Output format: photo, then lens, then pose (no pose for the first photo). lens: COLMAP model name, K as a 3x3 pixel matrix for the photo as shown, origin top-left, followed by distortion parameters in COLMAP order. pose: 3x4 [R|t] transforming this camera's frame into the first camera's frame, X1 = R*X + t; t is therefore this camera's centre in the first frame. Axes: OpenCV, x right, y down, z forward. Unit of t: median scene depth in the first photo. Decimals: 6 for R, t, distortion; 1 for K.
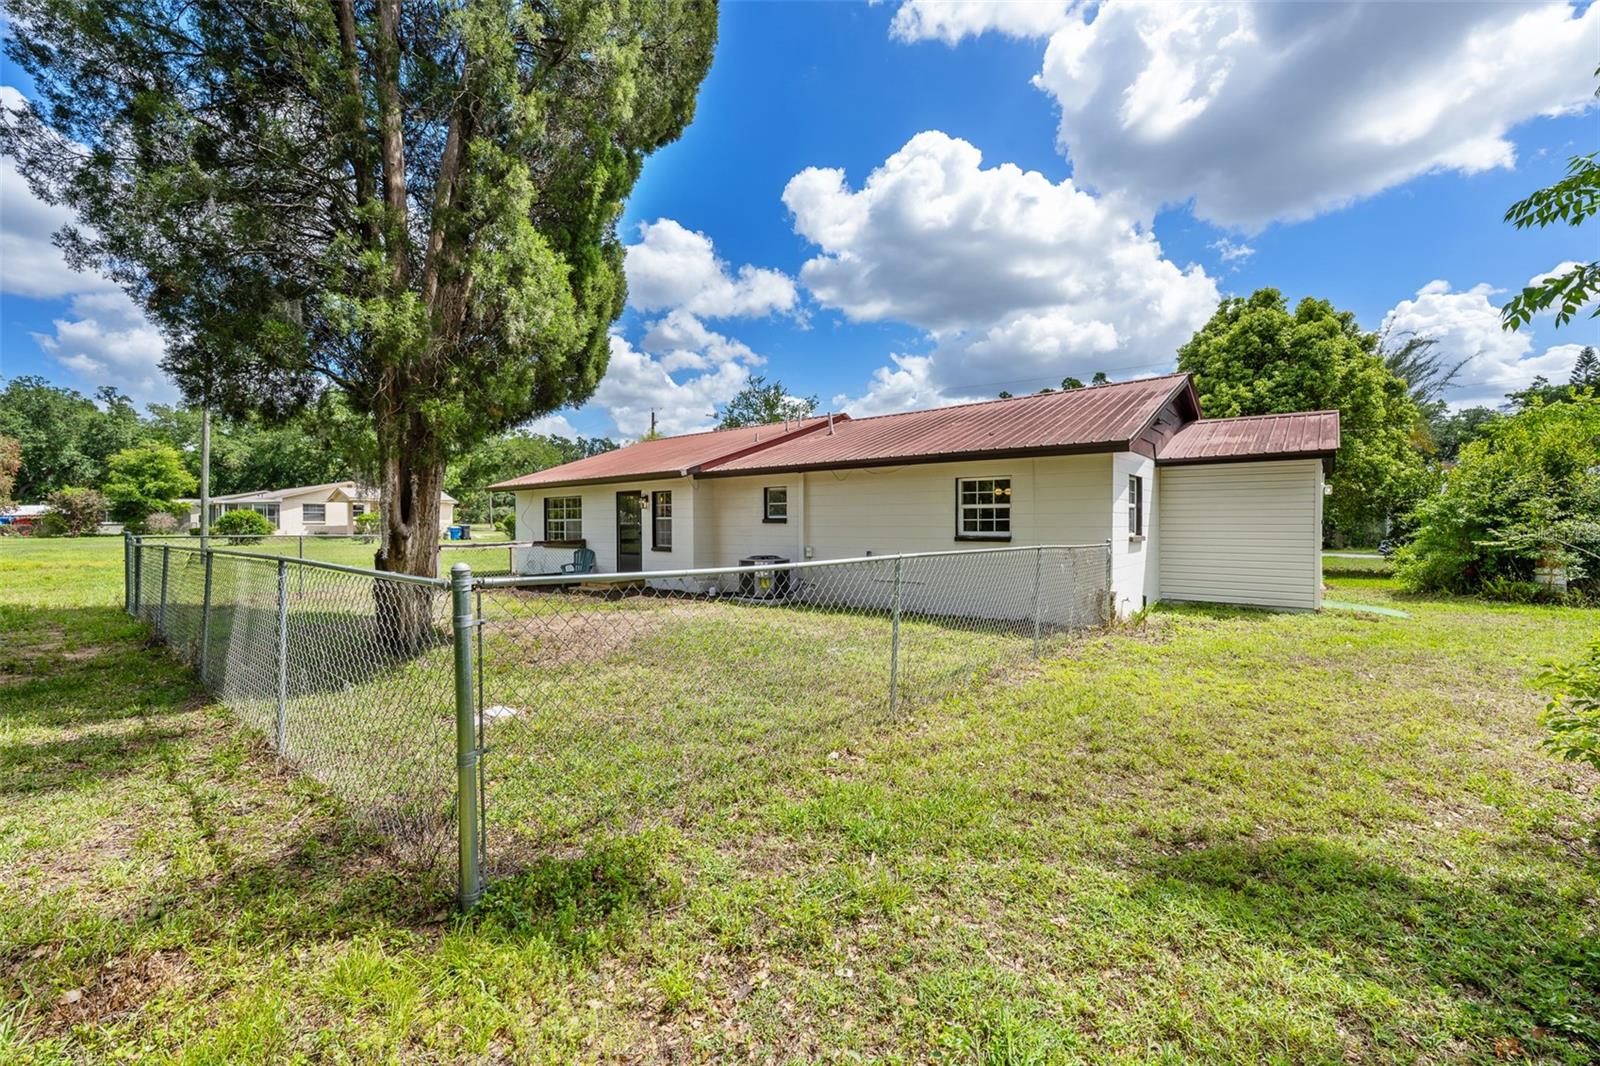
lens RADIAL K [[638.7, 0, 798.9], [0, 638.7, 538.8], [0, 0, 1]] dist [0.000570, -0.000088]
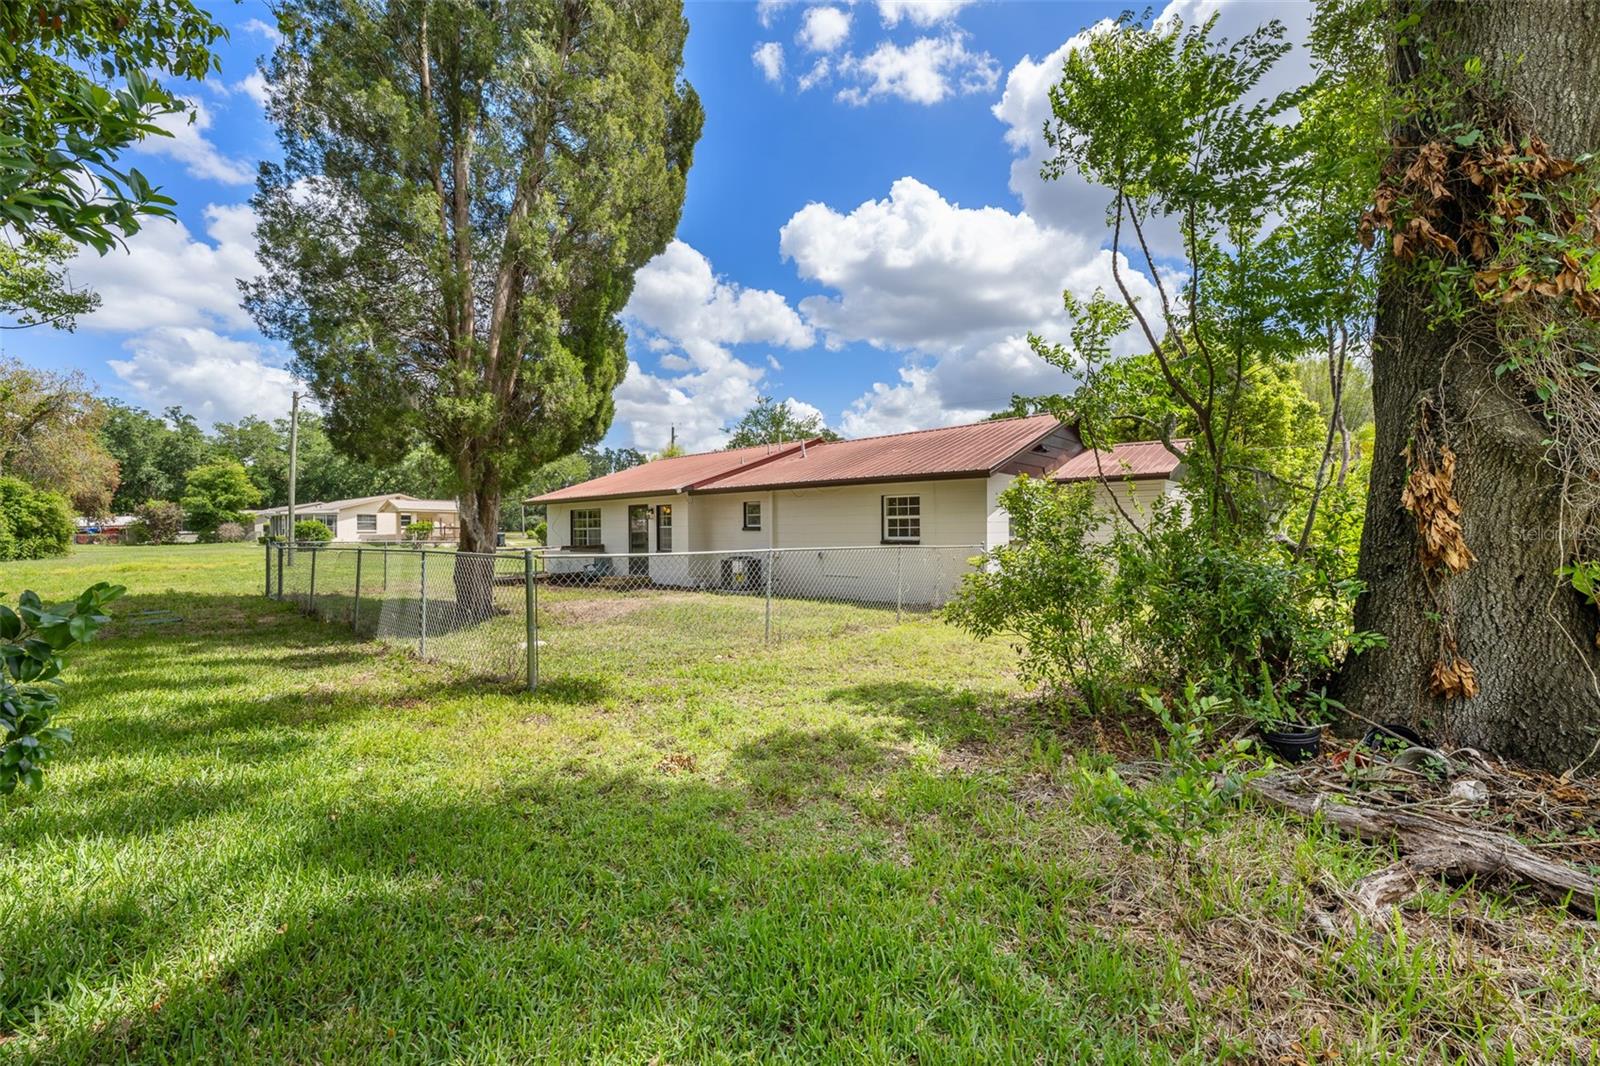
lens RADIAL K [[638.7, 0, 798.9], [0, 638.7, 538.8], [0, 0, 1]] dist [0.000570, -0.000088]
pose [[0.999197, -0.002785, -0.039967, 0.082308], [0.002335, 0.999933, -0.011315, 0.004560], [0.039996, 0.011213, 0.999137, -0.192330]]
